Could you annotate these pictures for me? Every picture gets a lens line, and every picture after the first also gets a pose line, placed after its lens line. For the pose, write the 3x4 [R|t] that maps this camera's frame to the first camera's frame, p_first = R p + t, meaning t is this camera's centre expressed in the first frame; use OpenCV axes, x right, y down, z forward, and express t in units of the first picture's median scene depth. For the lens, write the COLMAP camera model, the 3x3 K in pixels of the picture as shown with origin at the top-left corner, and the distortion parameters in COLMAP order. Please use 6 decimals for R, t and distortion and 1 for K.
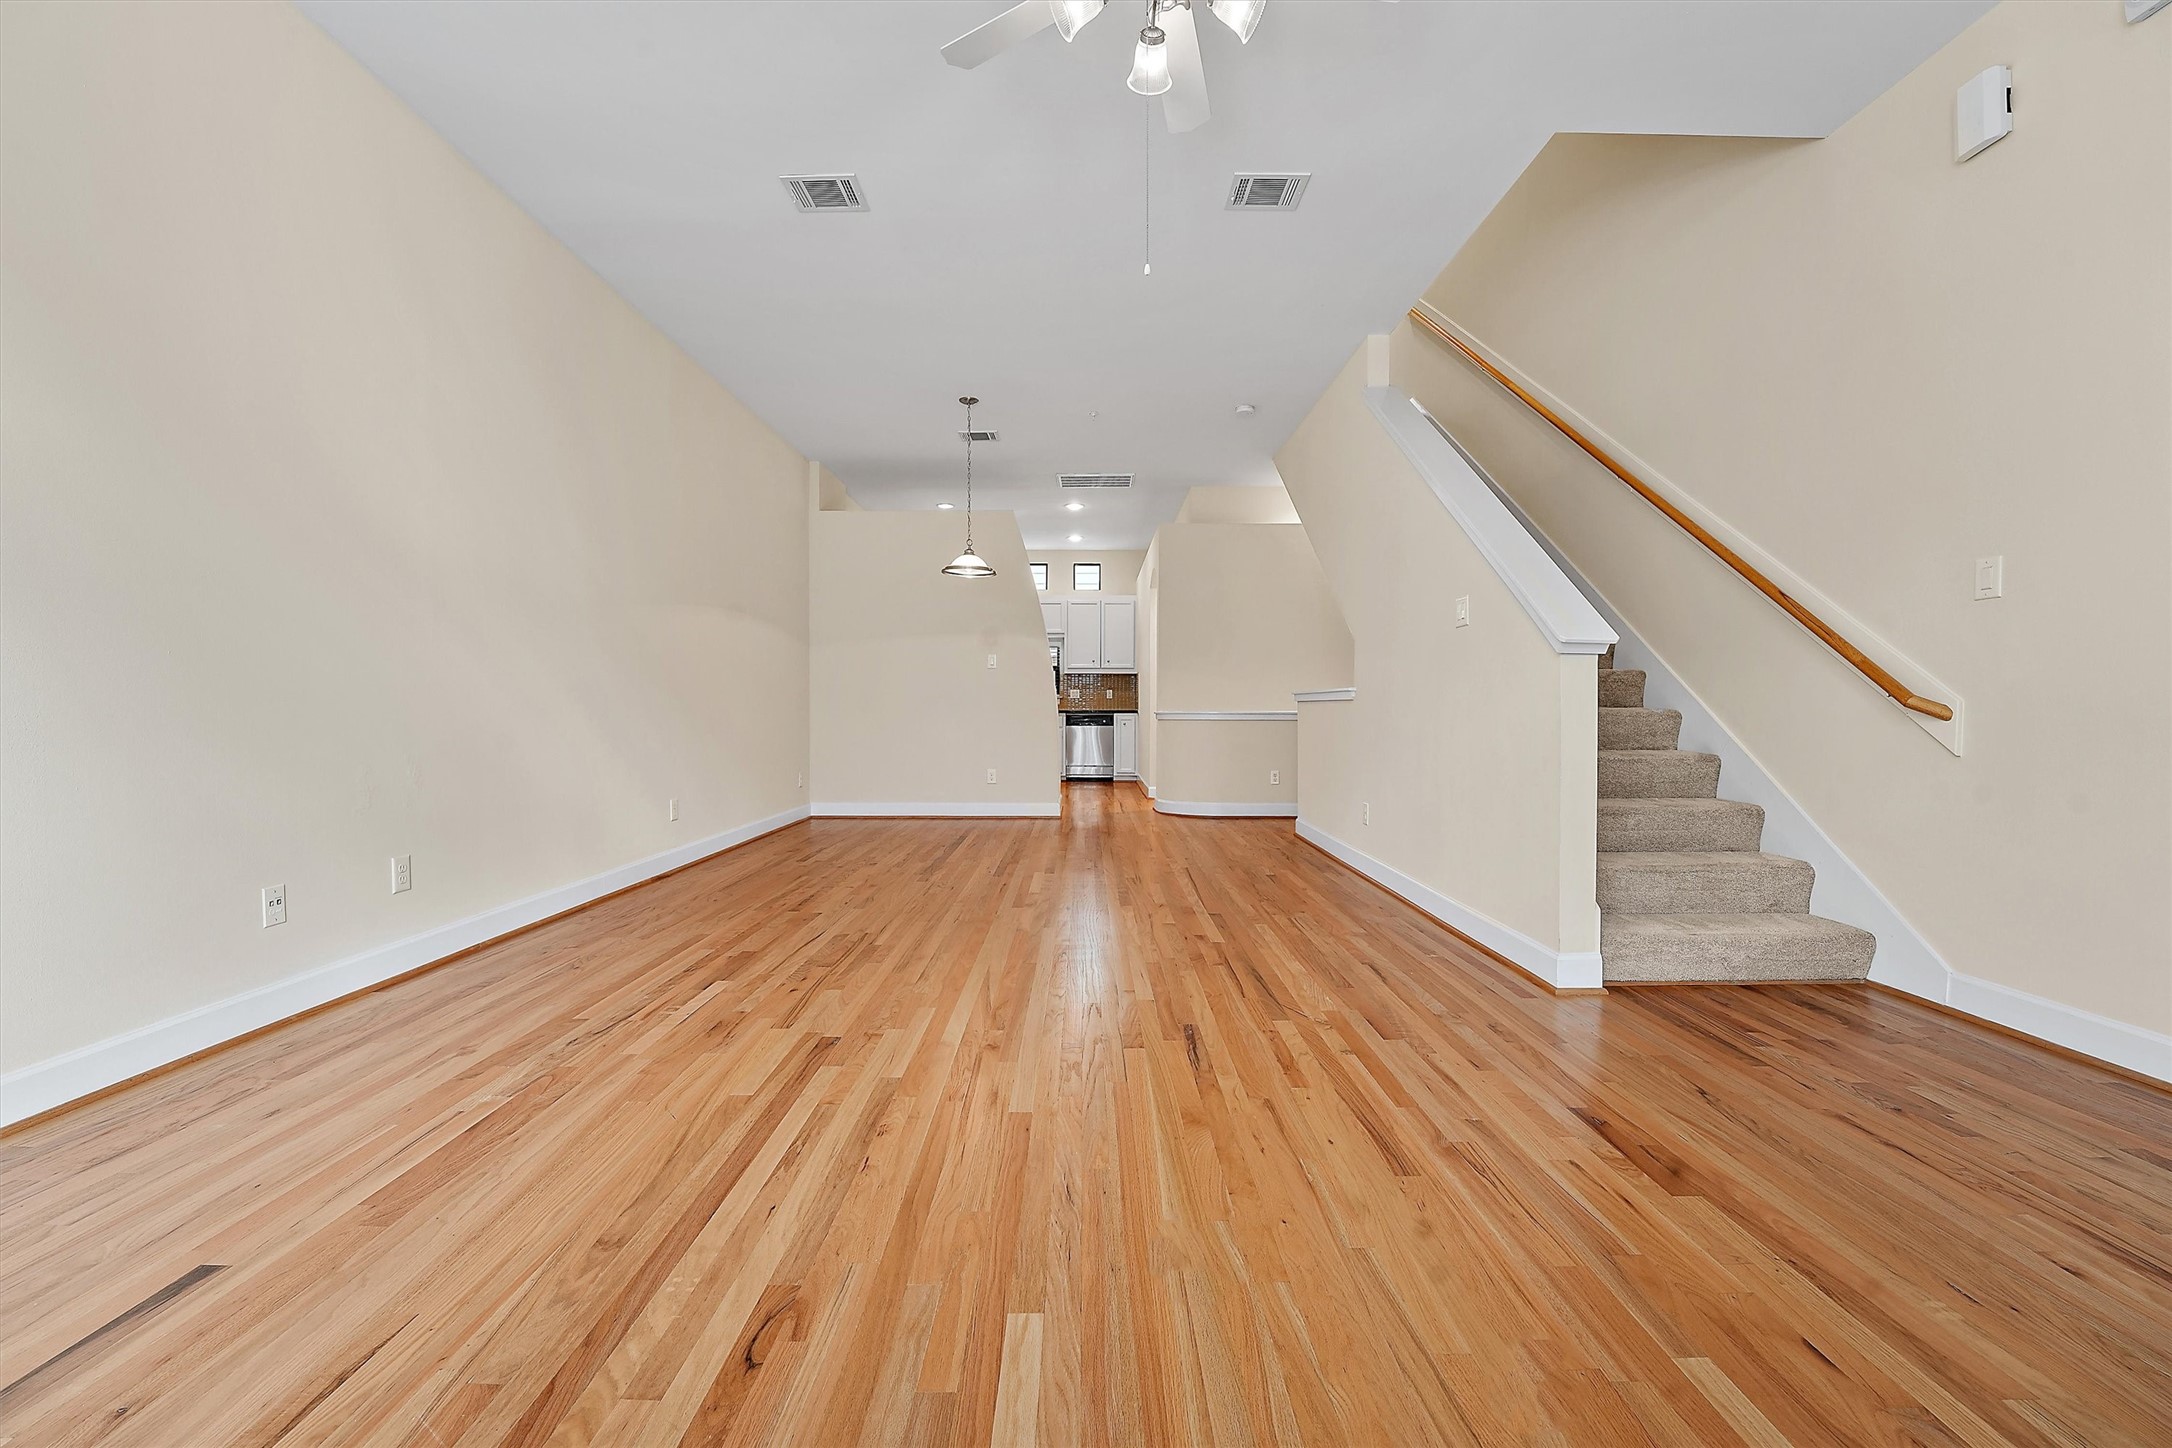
lens RADIAL K [[882.0, 0, 1085.4], [0, 882.0, 720.3], [0, 0, 1]] dist [-0.031527, 0.004868]
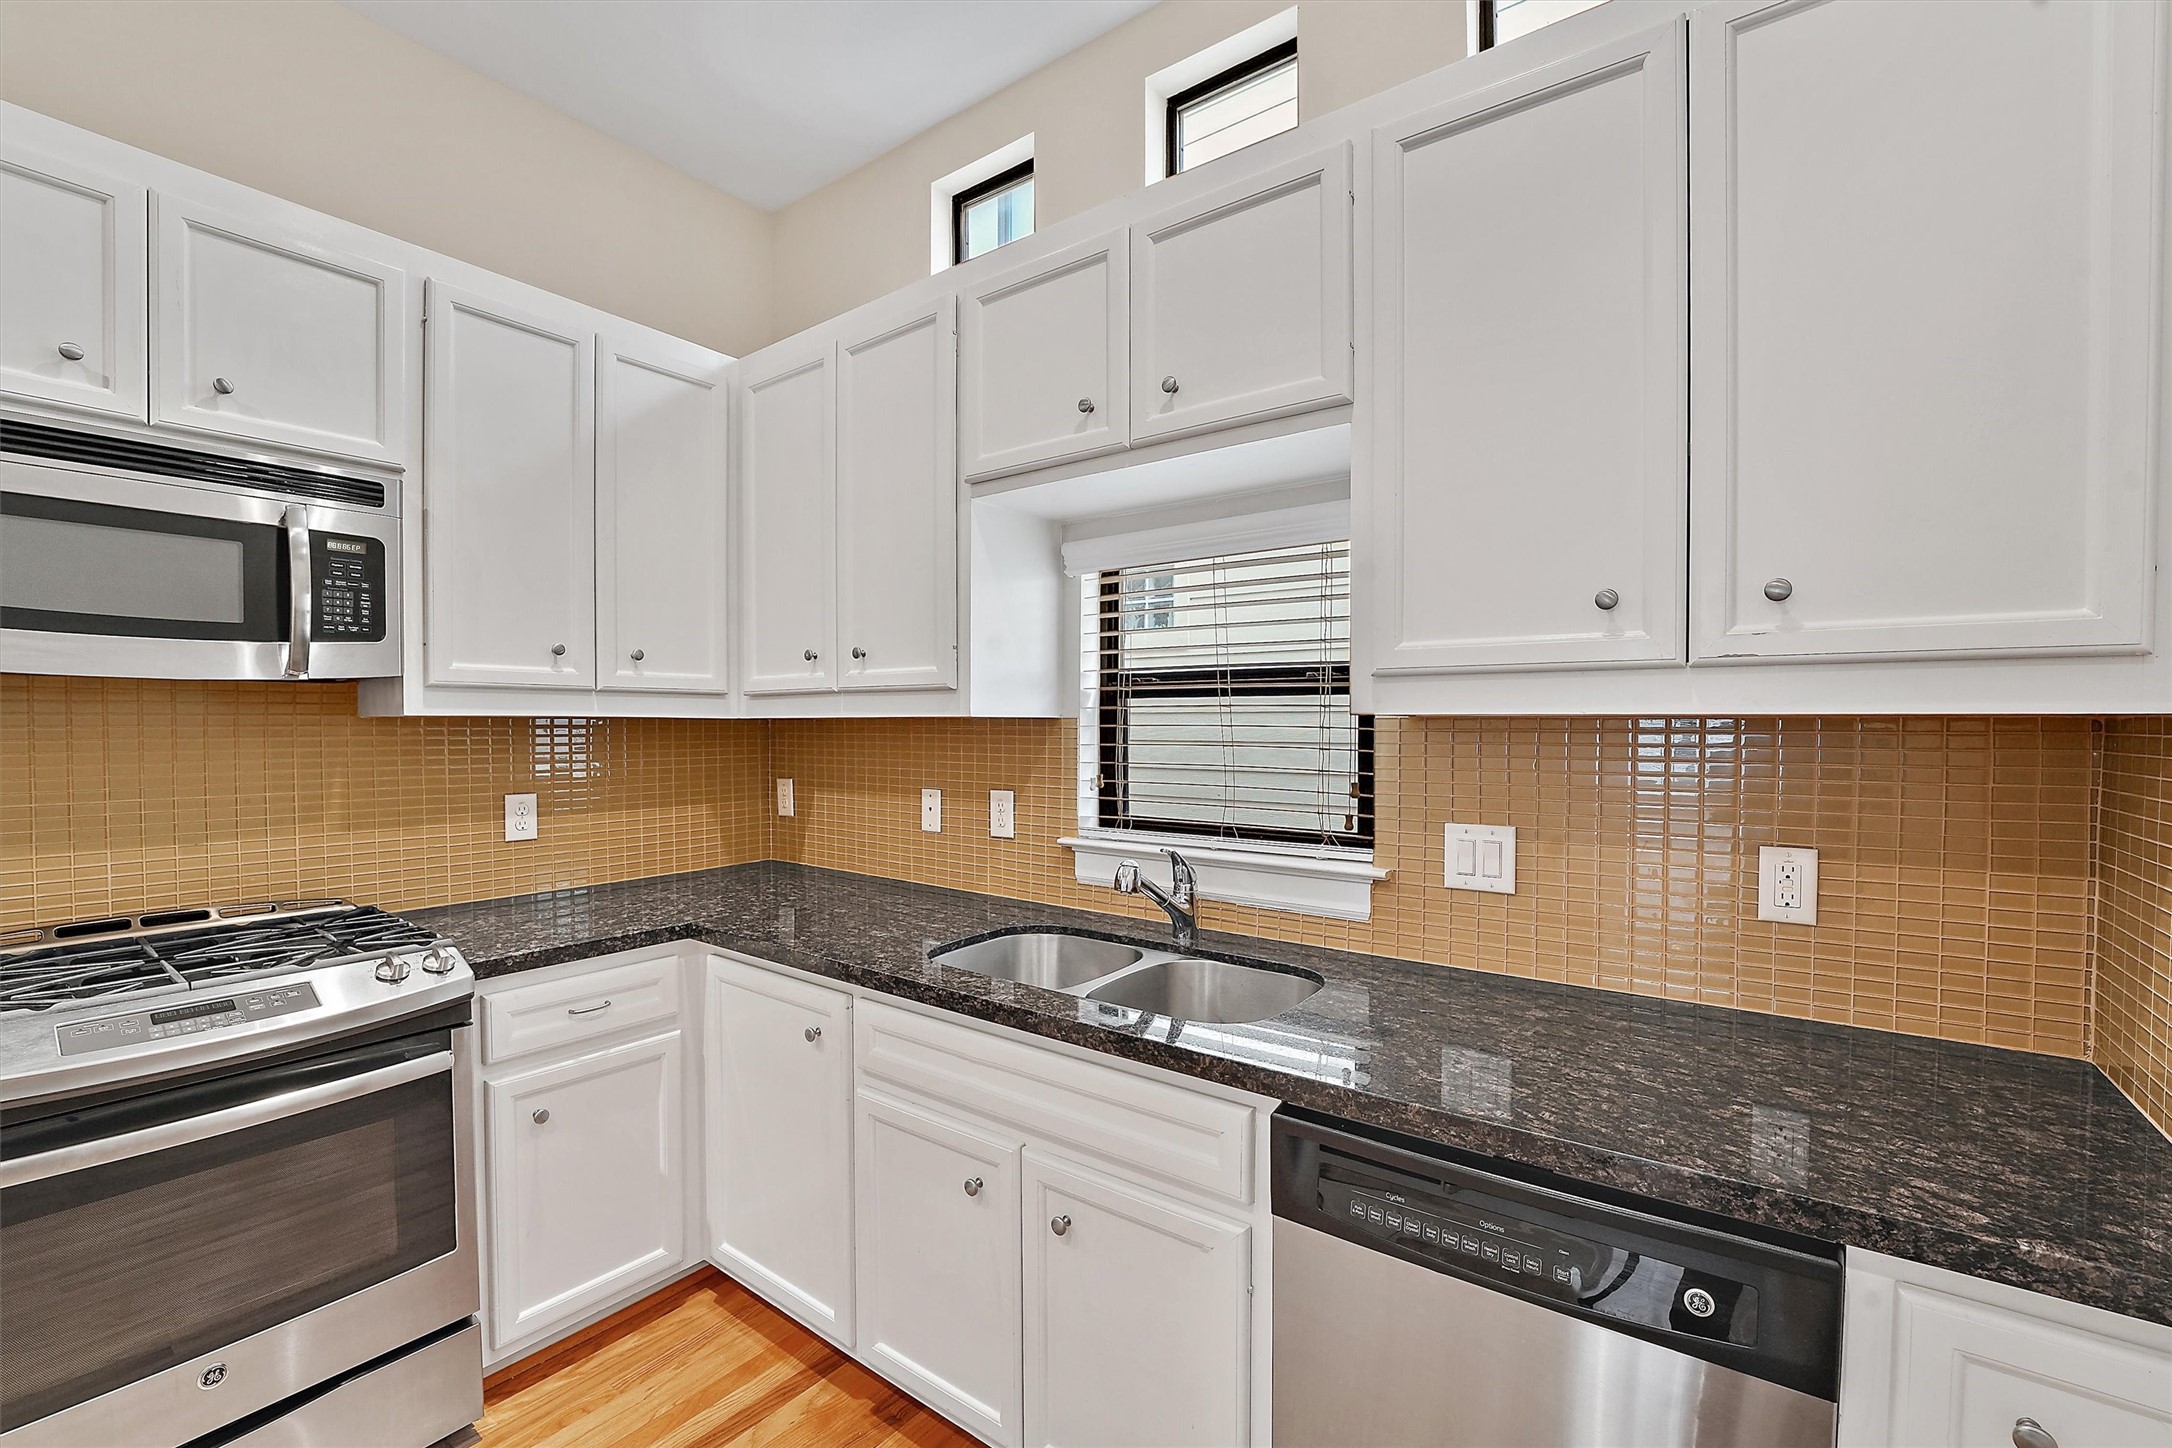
lens RADIAL K [[897.0, 0, 1084.5], [0, 897.0, 741.7], [0, 0, 1]] dist [-0.032244, 0.004973]
pose [[0.799563, 0.014891, -0.600398, 0.106547], [-0.009204, 0.999879, 0.012542, -0.238463], [0.600512, -0.004502, 0.799603, 4.095121]]
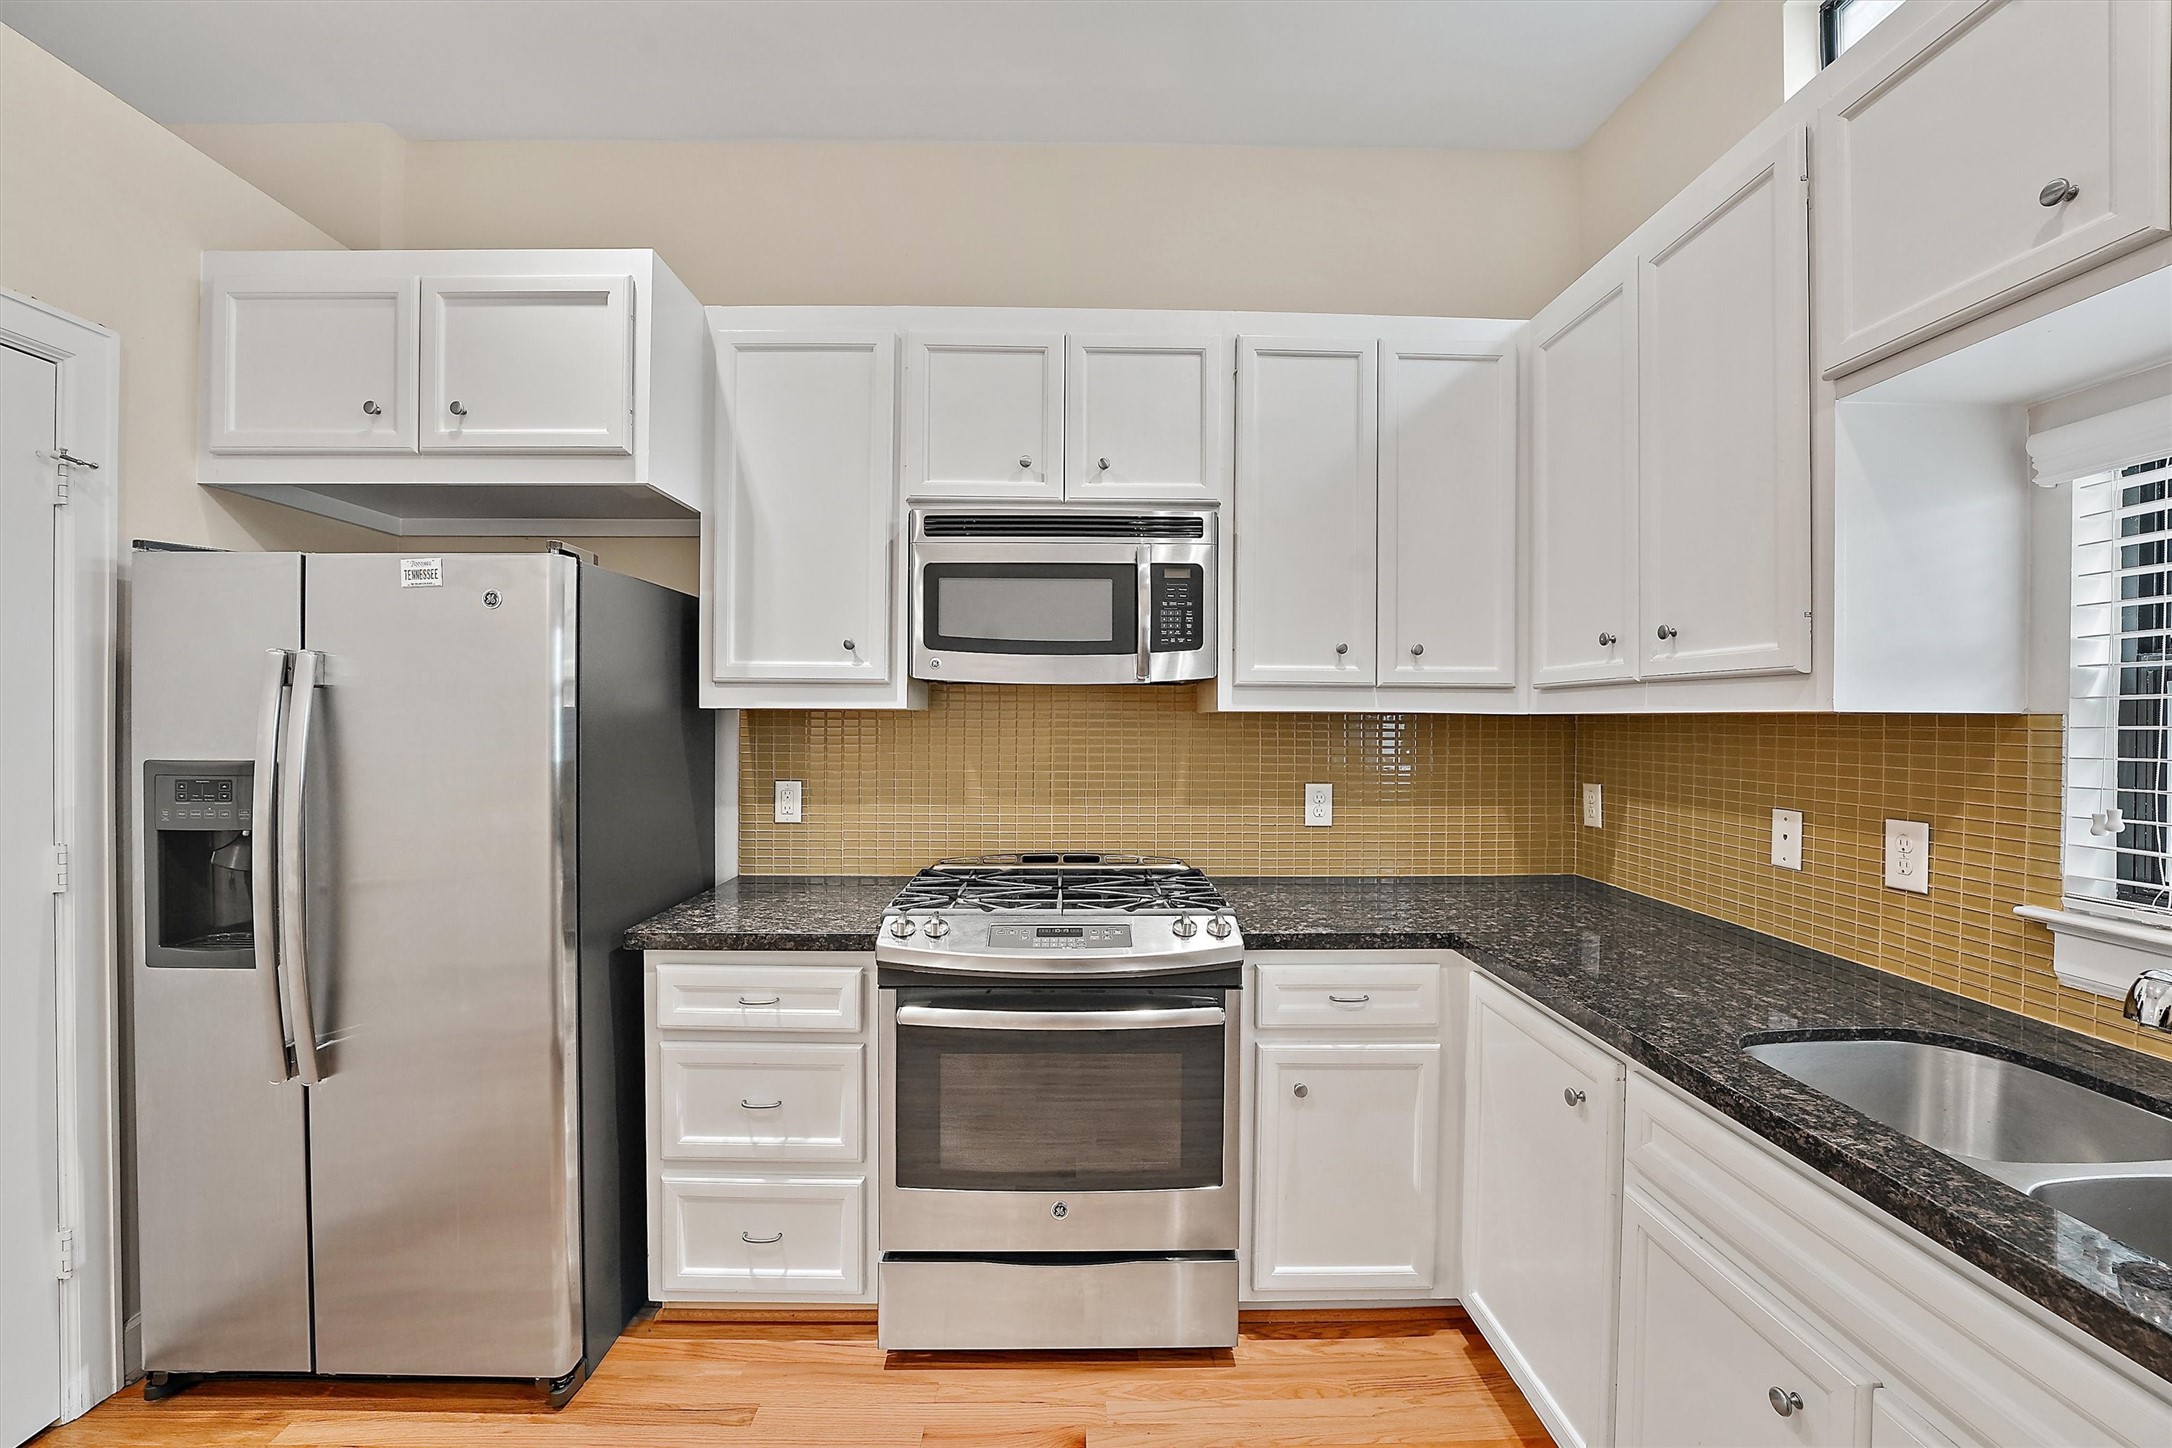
lens RADIAL K [[882.0, 0, 1085.4], [0, 882.0, 720.3], [0, 0, 1]] dist [-0.031527, 0.004868]
pose [[0.019699, 0.006322, -0.999786, 0.072050], [-0.017409, 0.999831, 0.005979, -0.239969], [0.999654, 0.017287, 0.019806, 4.200325]]
